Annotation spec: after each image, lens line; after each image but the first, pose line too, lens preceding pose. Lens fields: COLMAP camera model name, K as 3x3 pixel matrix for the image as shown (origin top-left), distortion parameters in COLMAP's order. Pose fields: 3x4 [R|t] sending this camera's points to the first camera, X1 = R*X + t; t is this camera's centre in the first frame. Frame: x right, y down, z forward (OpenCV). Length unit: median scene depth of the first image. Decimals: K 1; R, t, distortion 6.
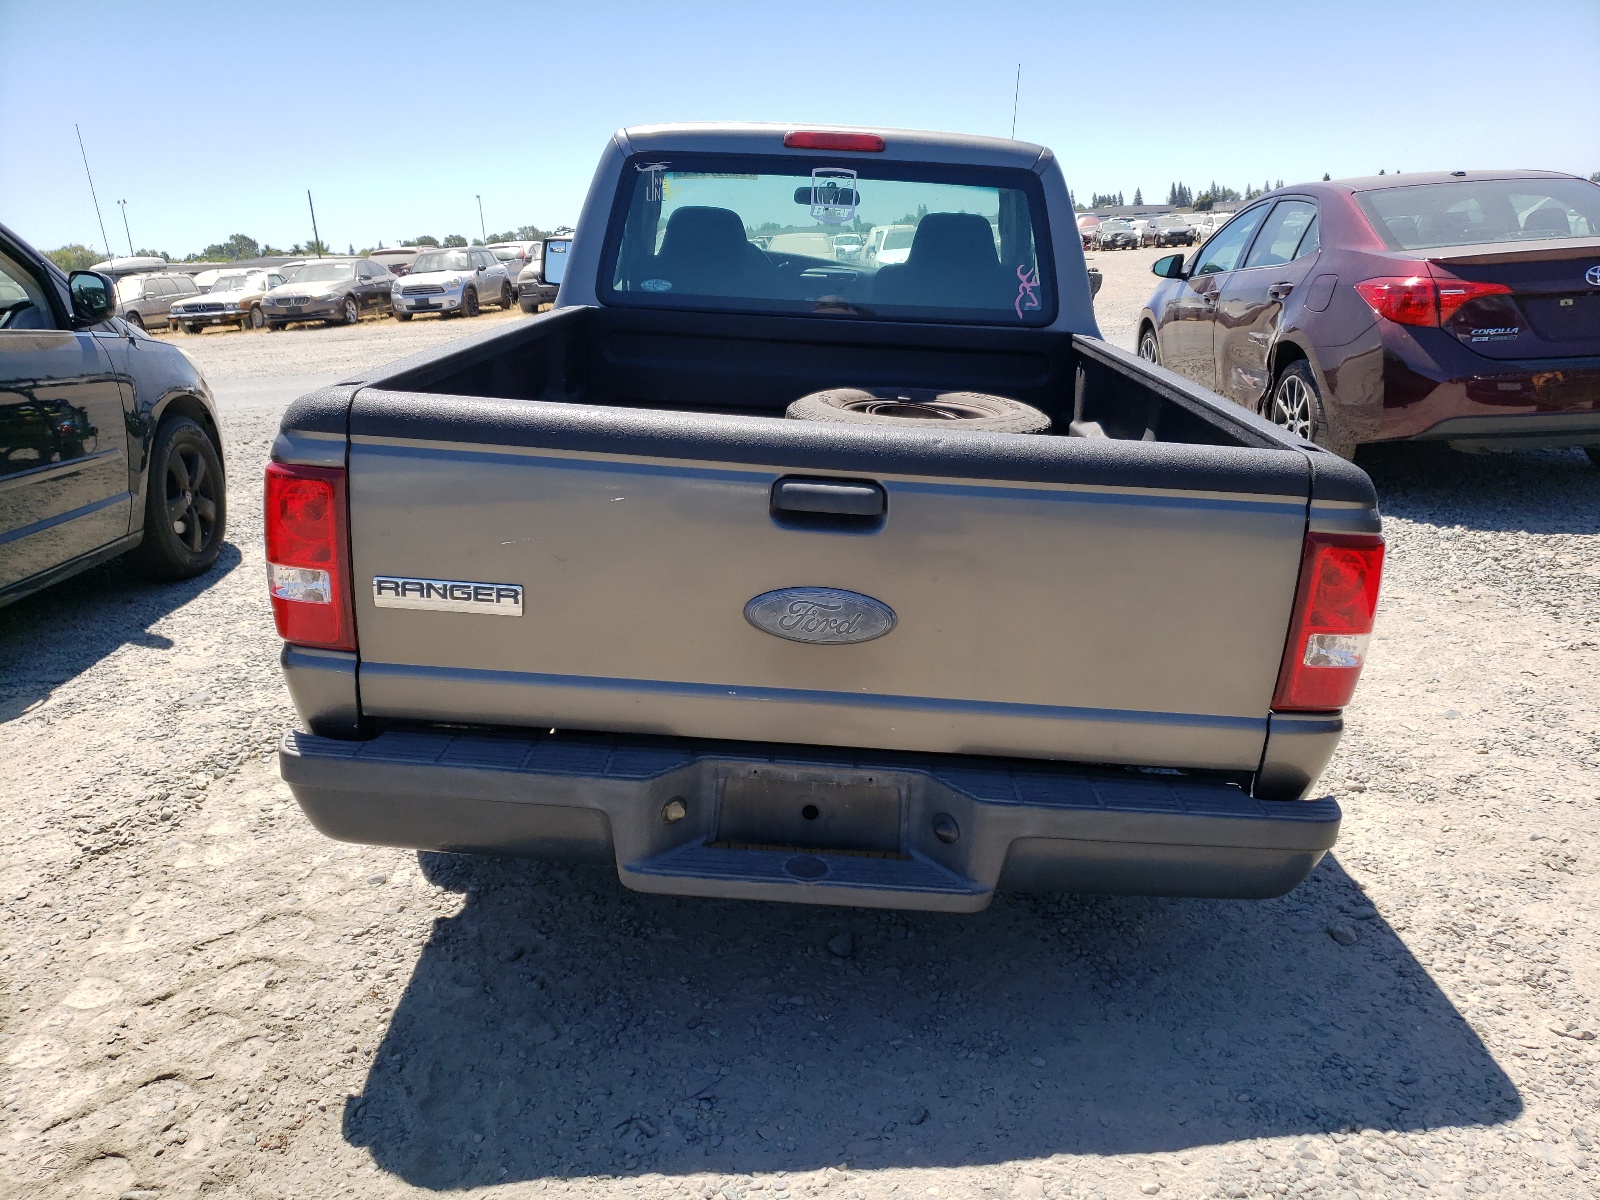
lens RADIAL K [[1304.7, 0, 800.0], [0, 1304.7, 600.0], [0, 0, 1]] dist [0.001649, 0.004925]
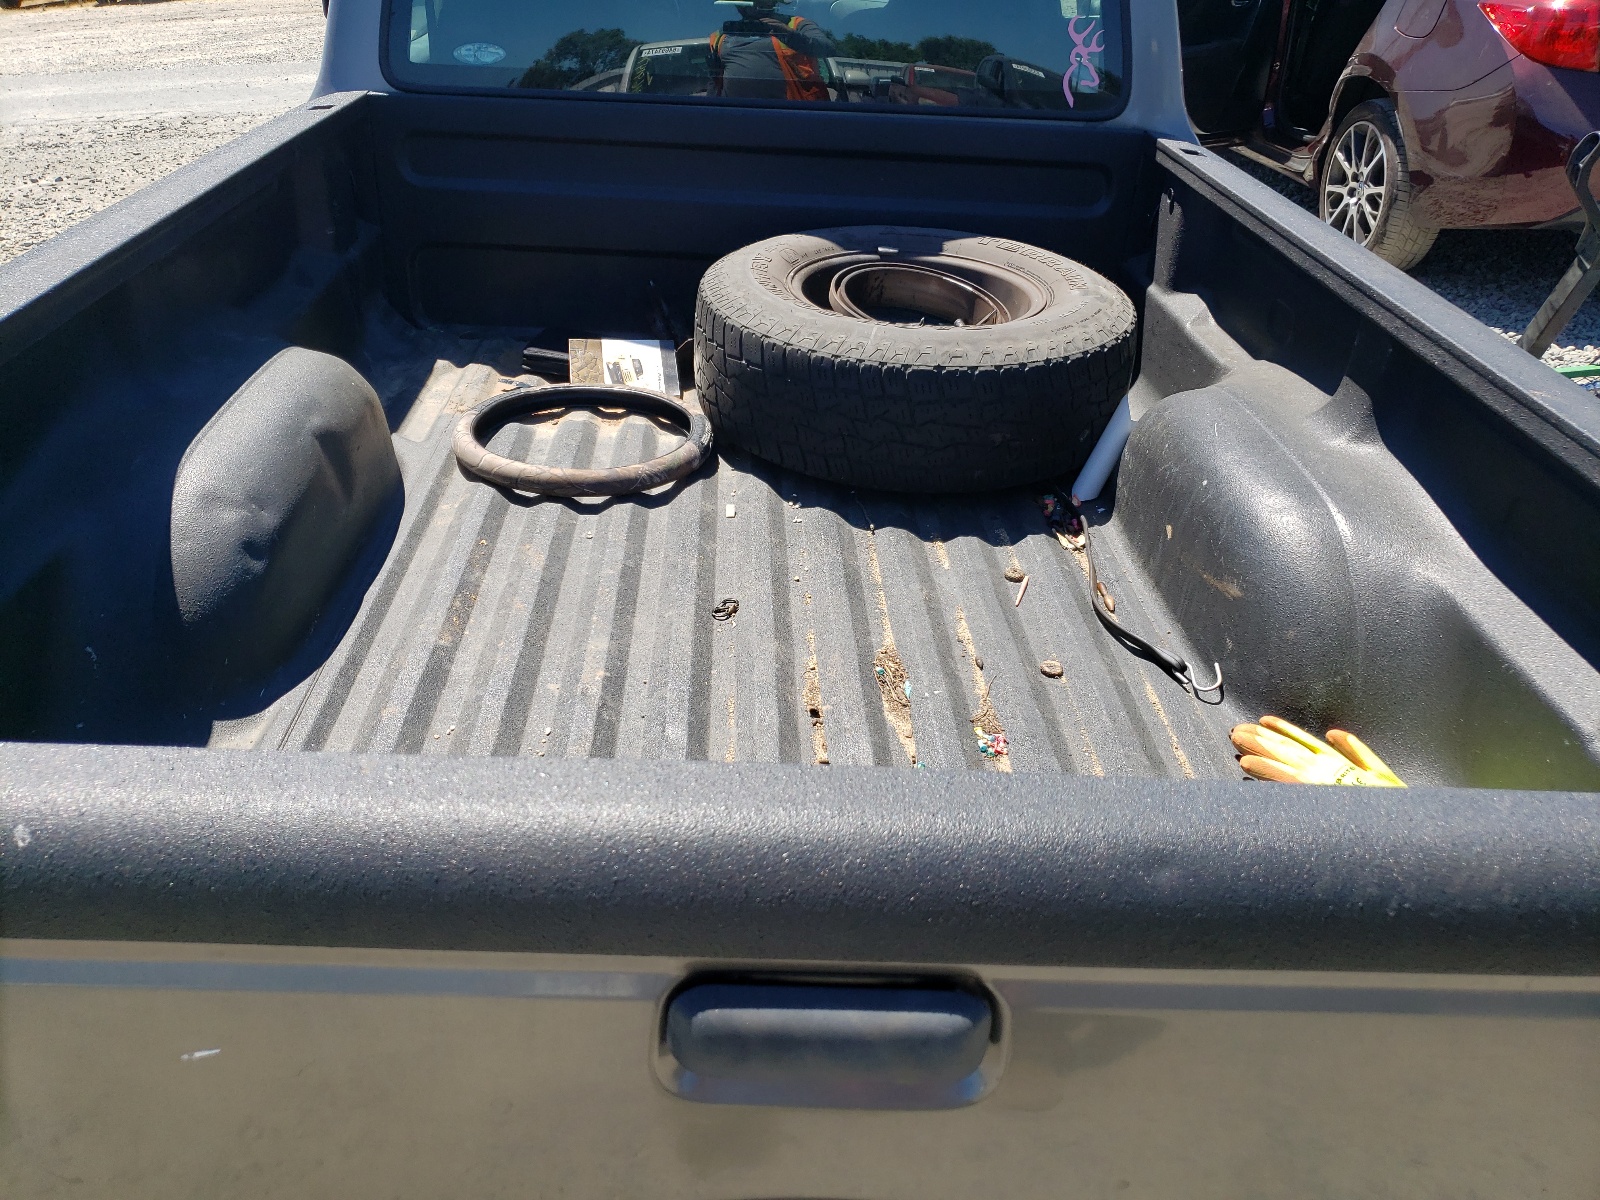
lens RADIAL K [[1304.7, 0, 800.0], [0, 1304.7, 600.0], [0, 0, 1]] dist [0.001649, 0.004925]
pose [[0.998192, -0.027508, 0.053438, -0.000433], [0.014398, 0.972671, 0.231742, -0.090838], [-0.058352, -0.230554, 0.971308, 0.235534]]
